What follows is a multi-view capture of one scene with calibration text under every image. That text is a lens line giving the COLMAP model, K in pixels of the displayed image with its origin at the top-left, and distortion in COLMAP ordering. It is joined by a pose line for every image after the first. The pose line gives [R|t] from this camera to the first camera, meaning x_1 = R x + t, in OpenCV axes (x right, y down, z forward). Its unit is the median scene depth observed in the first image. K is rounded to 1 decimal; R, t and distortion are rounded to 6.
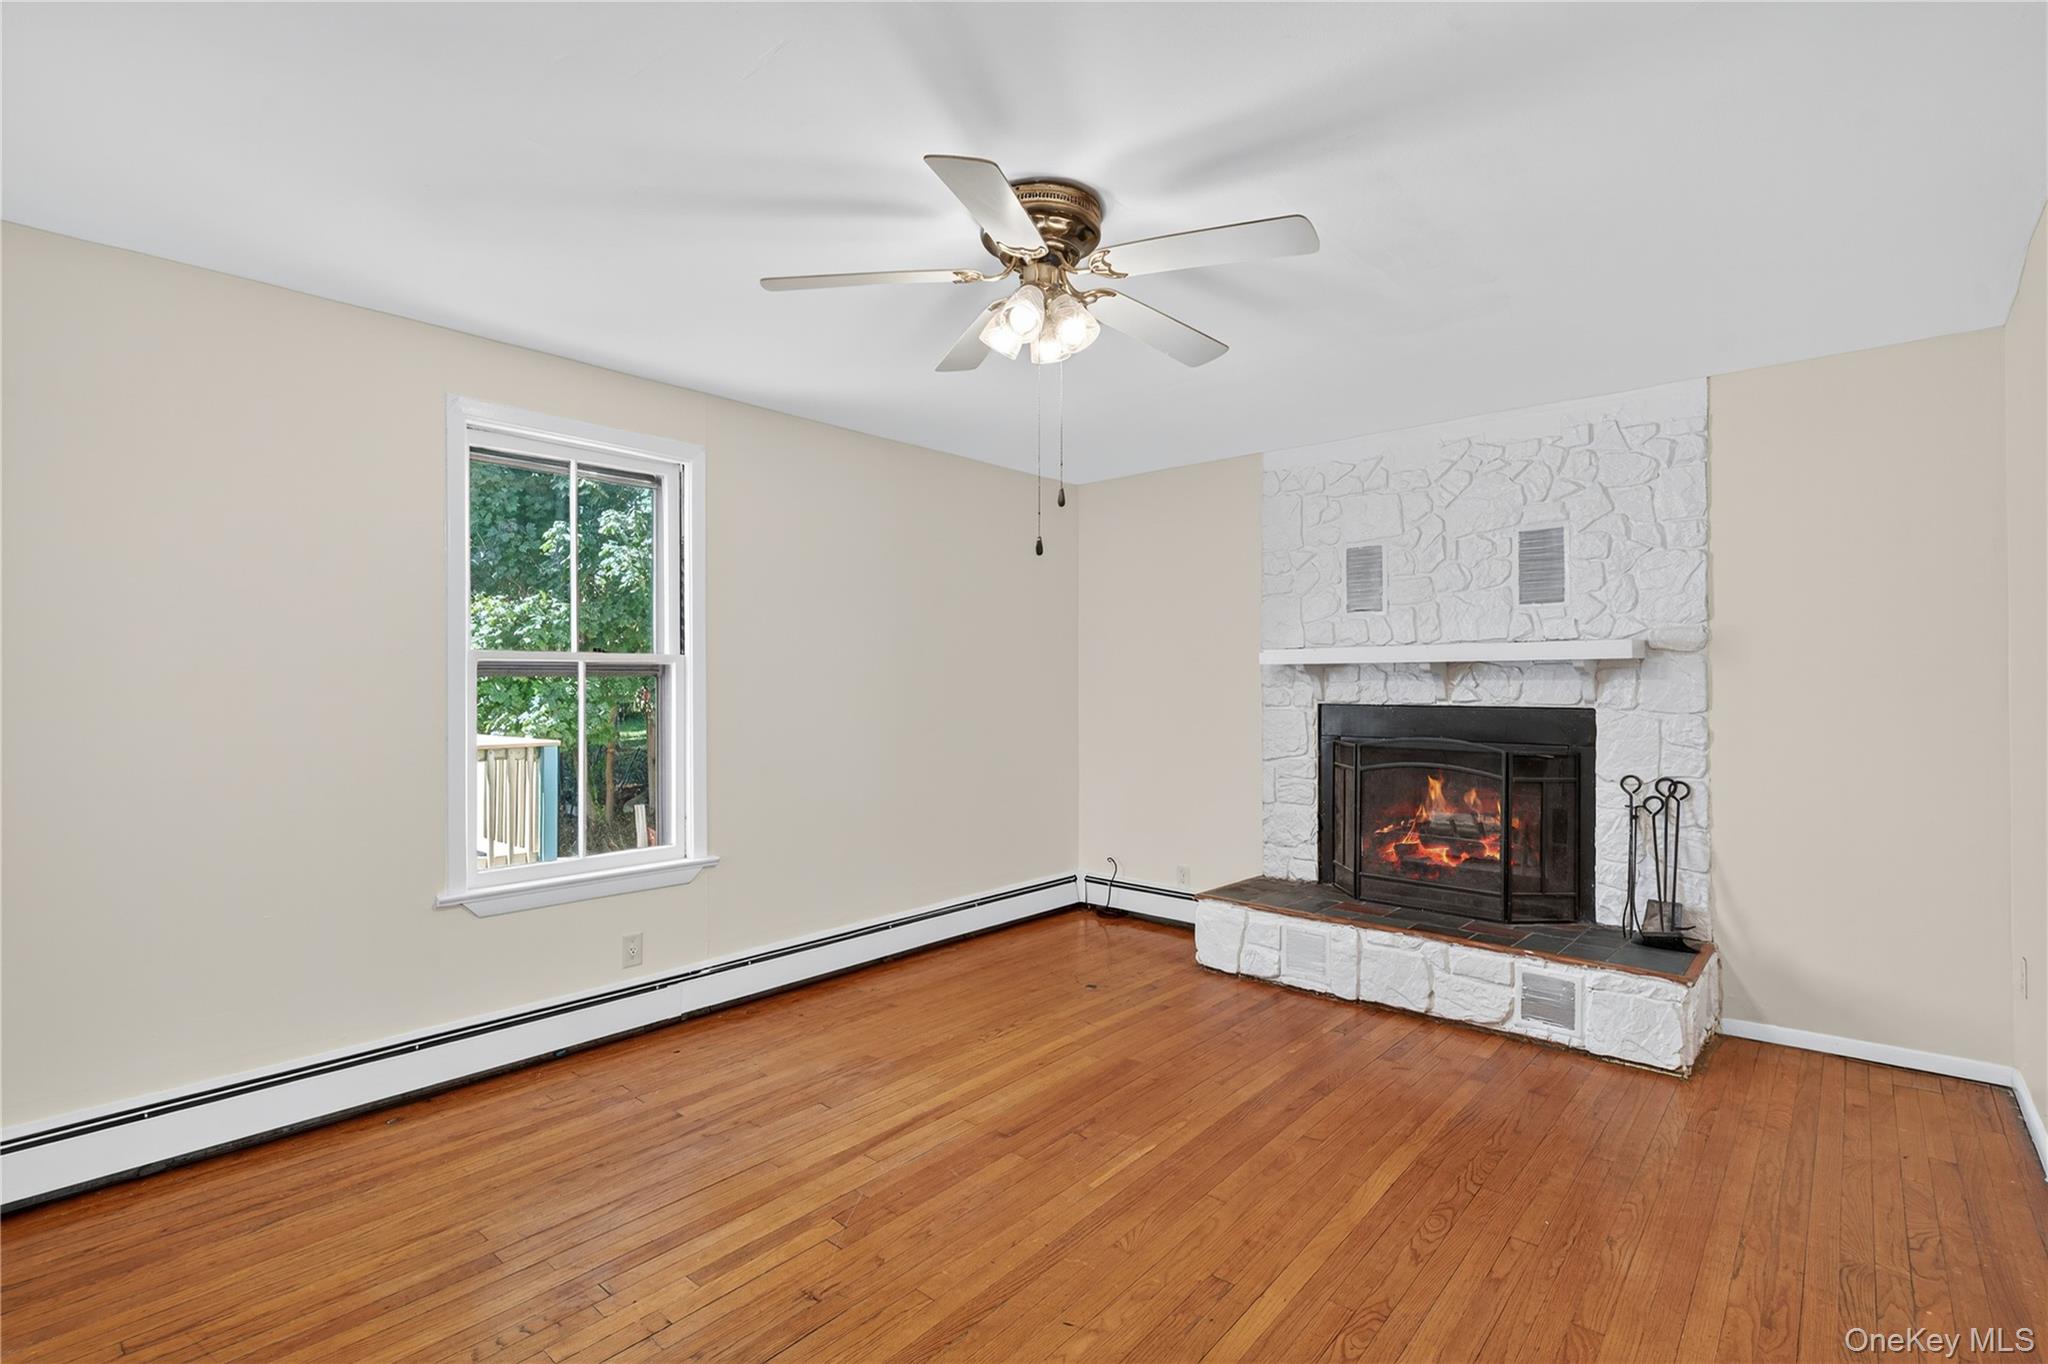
lens RADIAL K [[990.2, 0, 1024.0], [0, 990.2, 664.9], [0, 0, 1]] dist [0.002043, -0.000052]
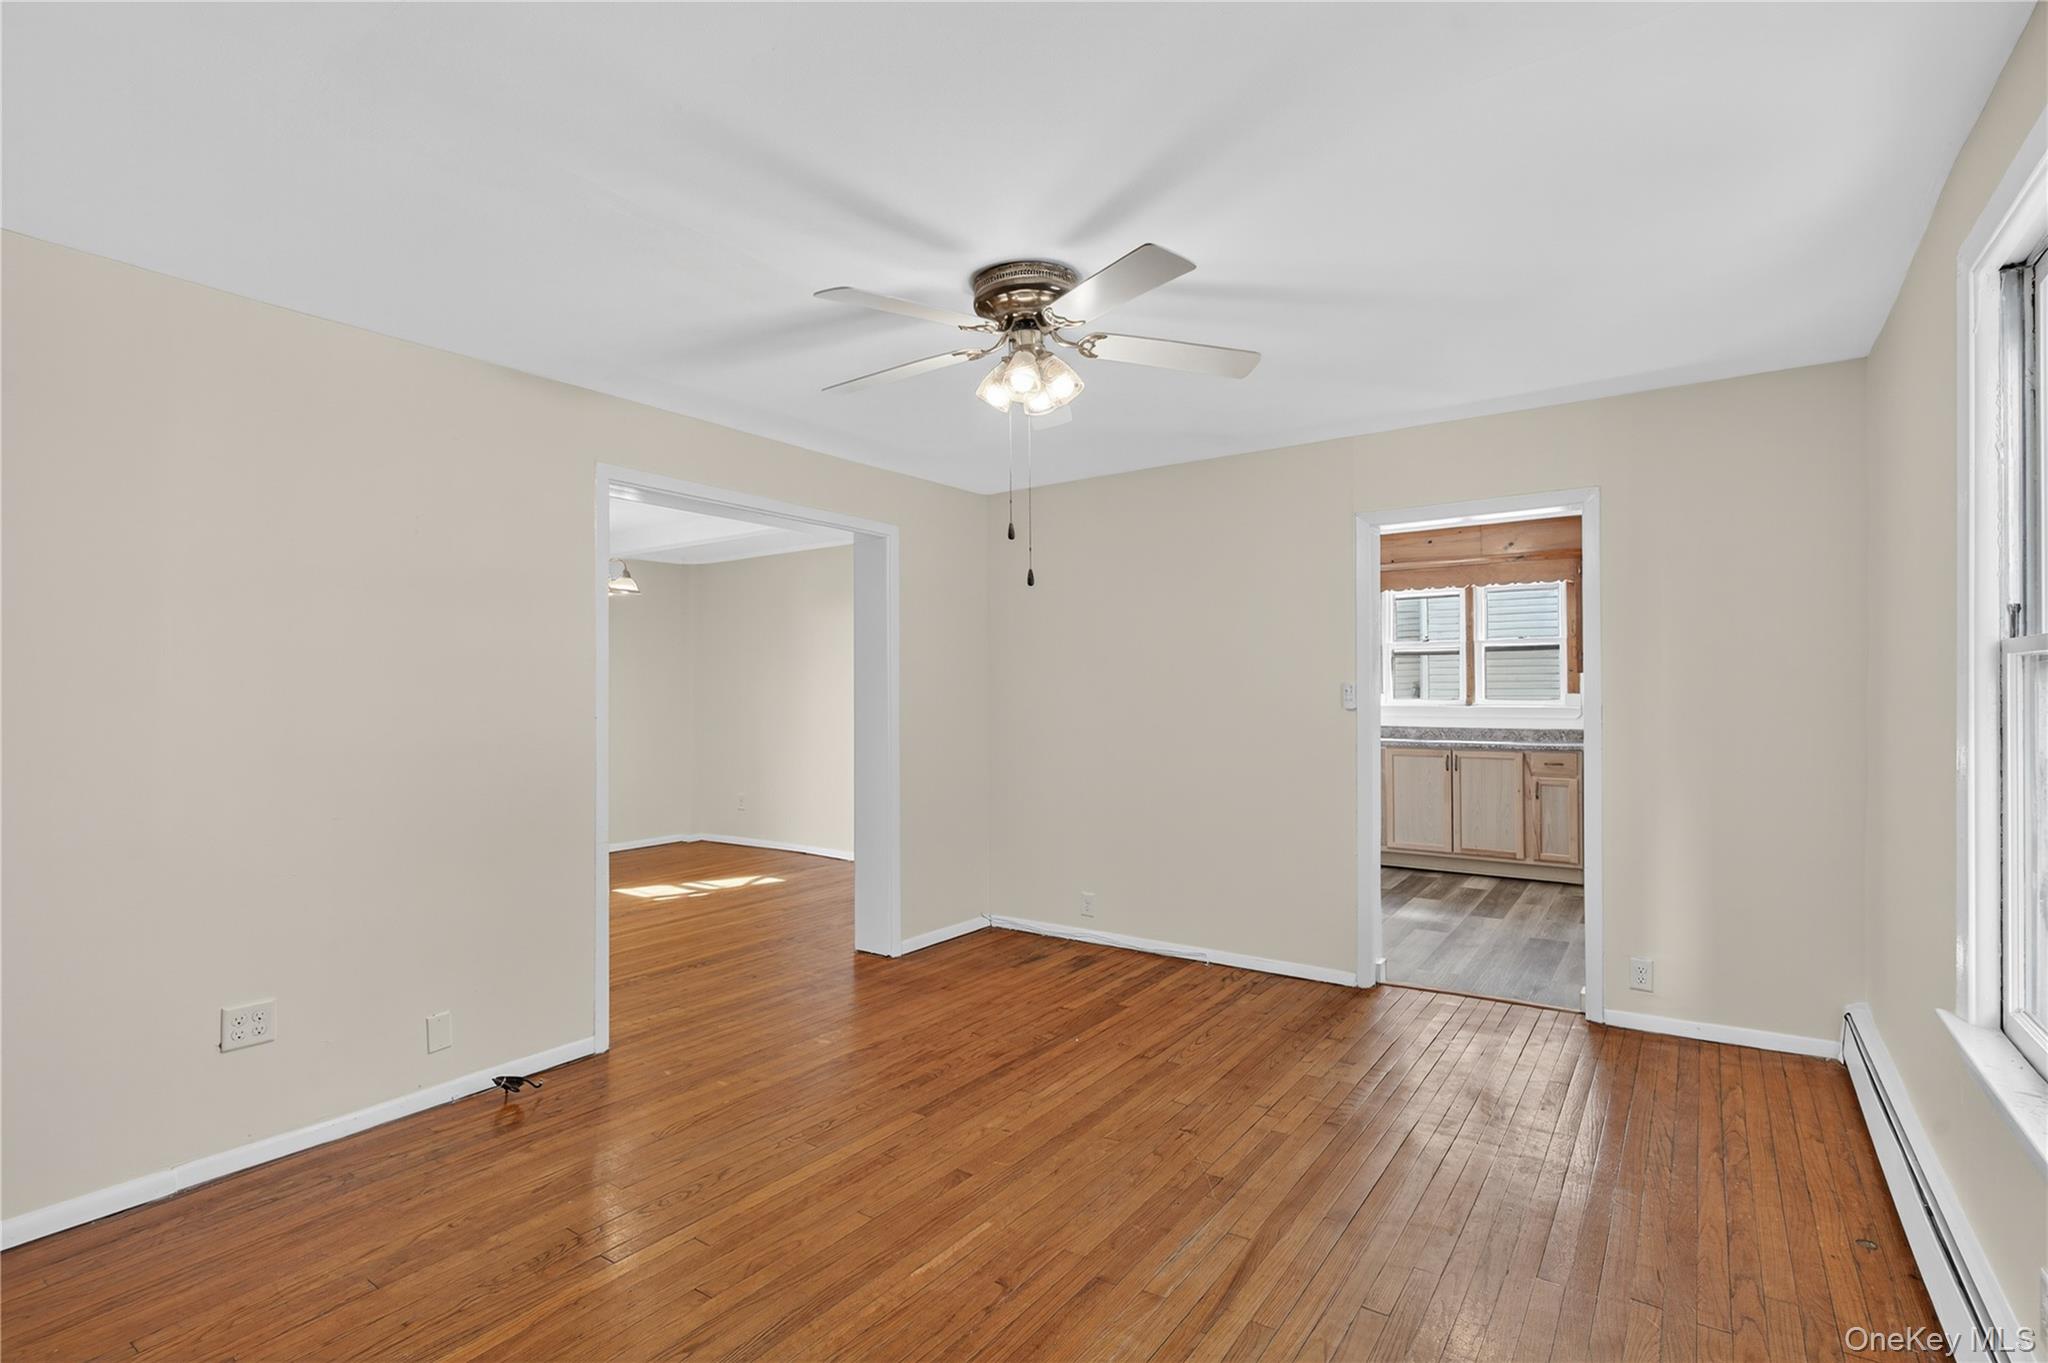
lens RADIAL K [[954.5, 0, 1026.9], [0, 954.5, 697.3], [0, 0, 1]] dist [0.001676, 0.000036]
pose [[-0.993487, 0.009270, -0.113571, 0.088375], [0.010106, 0.999926, -0.006790, 0.013914], [0.113499, -0.007893, -0.993507, 1.283762]]
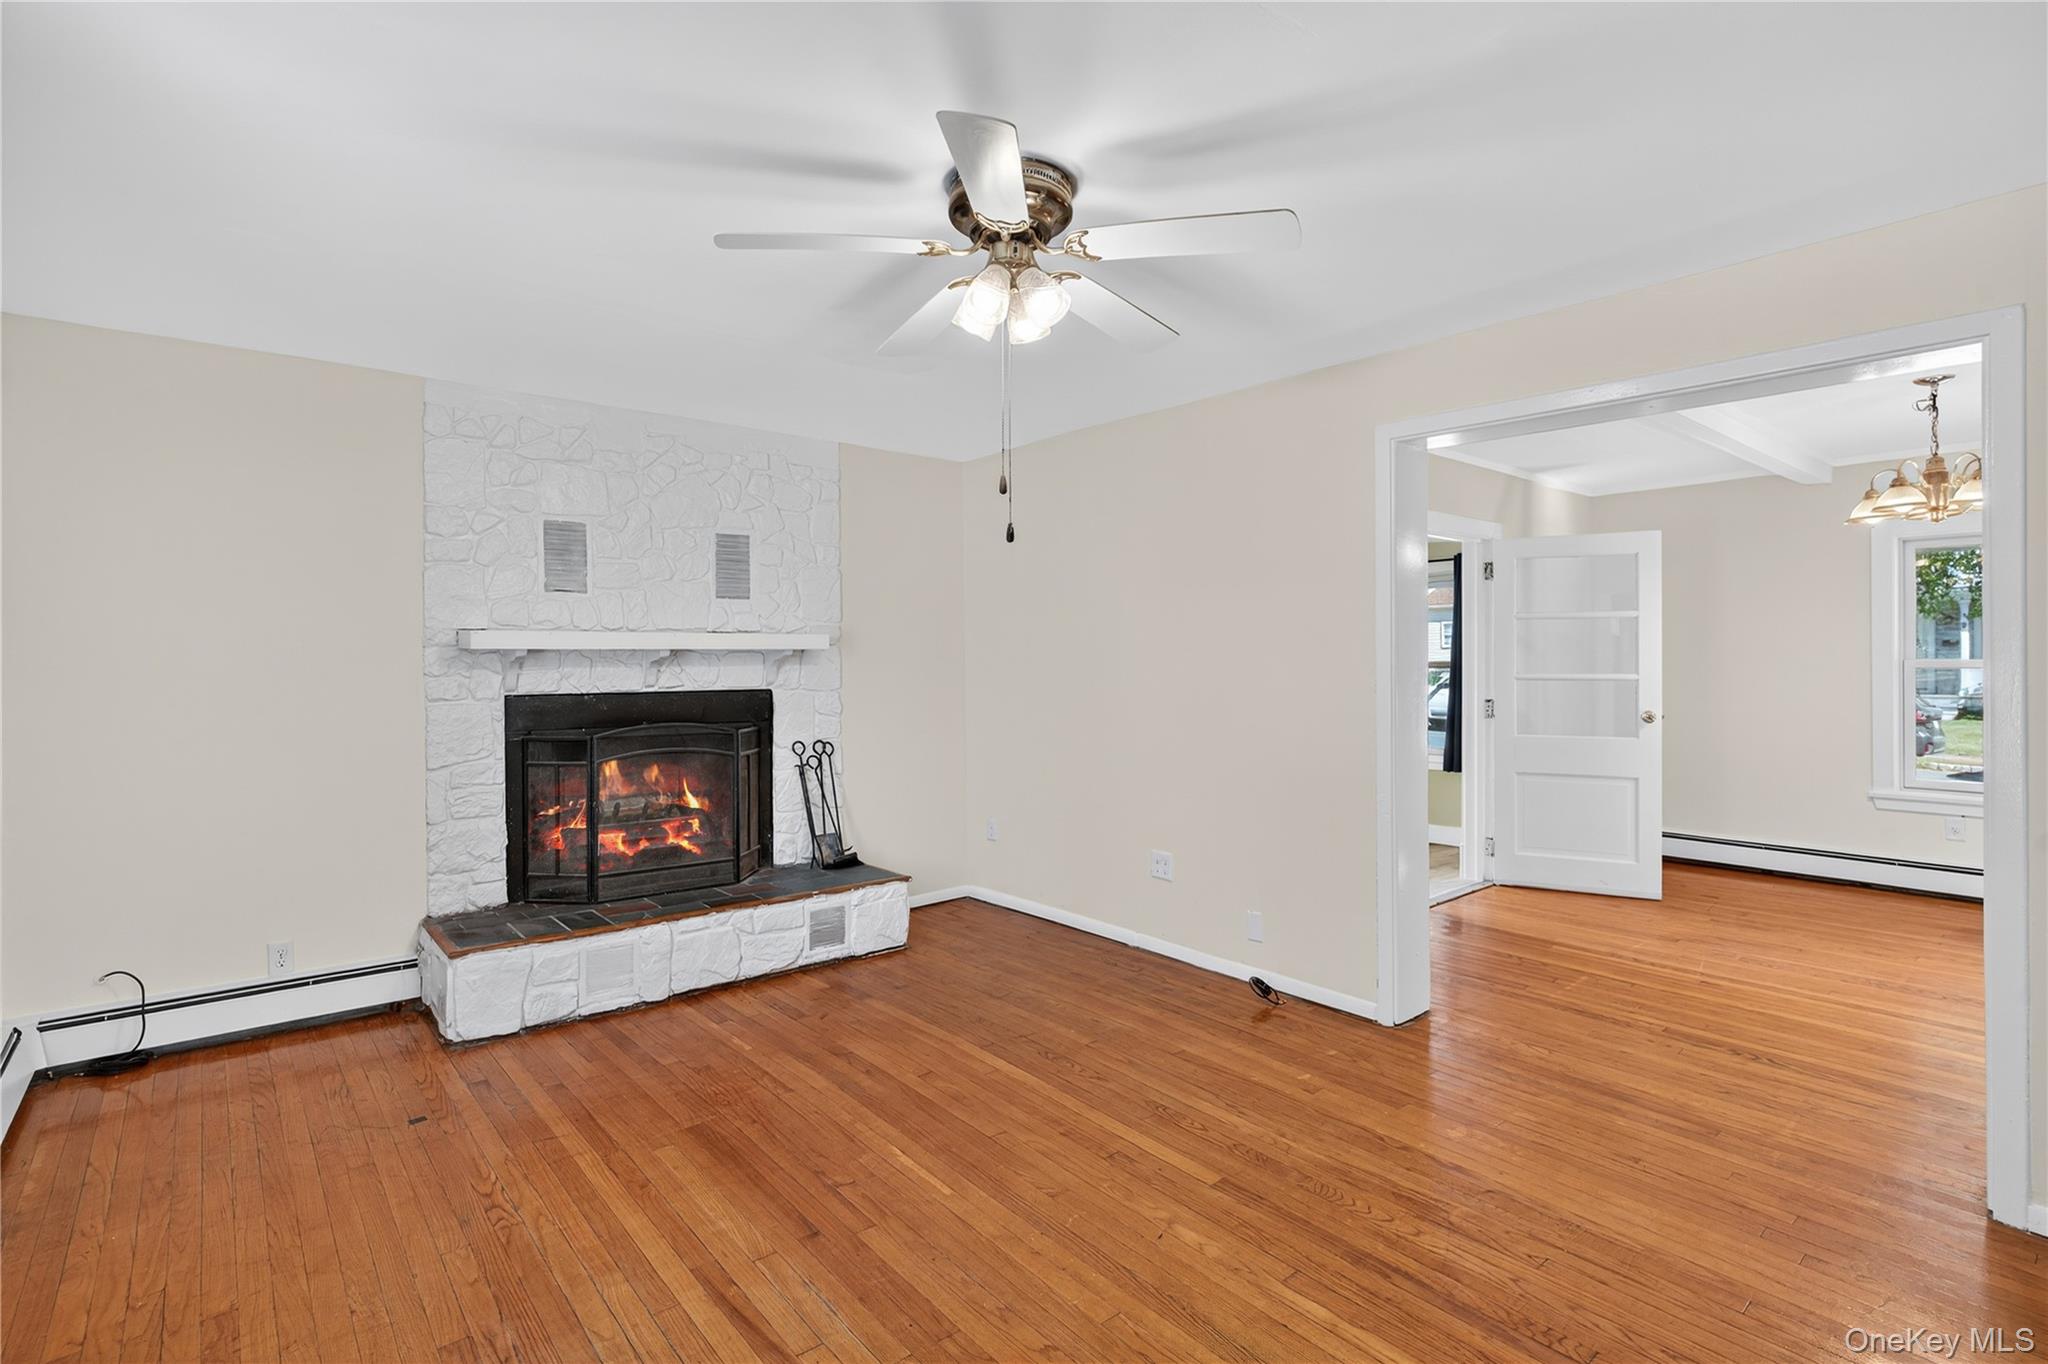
lens RADIAL K [[988.7, 0, 1024.5], [0, 988.7, 644.3], [0, 0, 1]] dist [0.002114, 0.000137]
pose [[0.144572, 0.015106, 0.989379, -0.588232], [-0.012025, 0.999836, -0.013509, 0.001680], [-0.989421, -0.009944, 0.144730, 0.527443]]
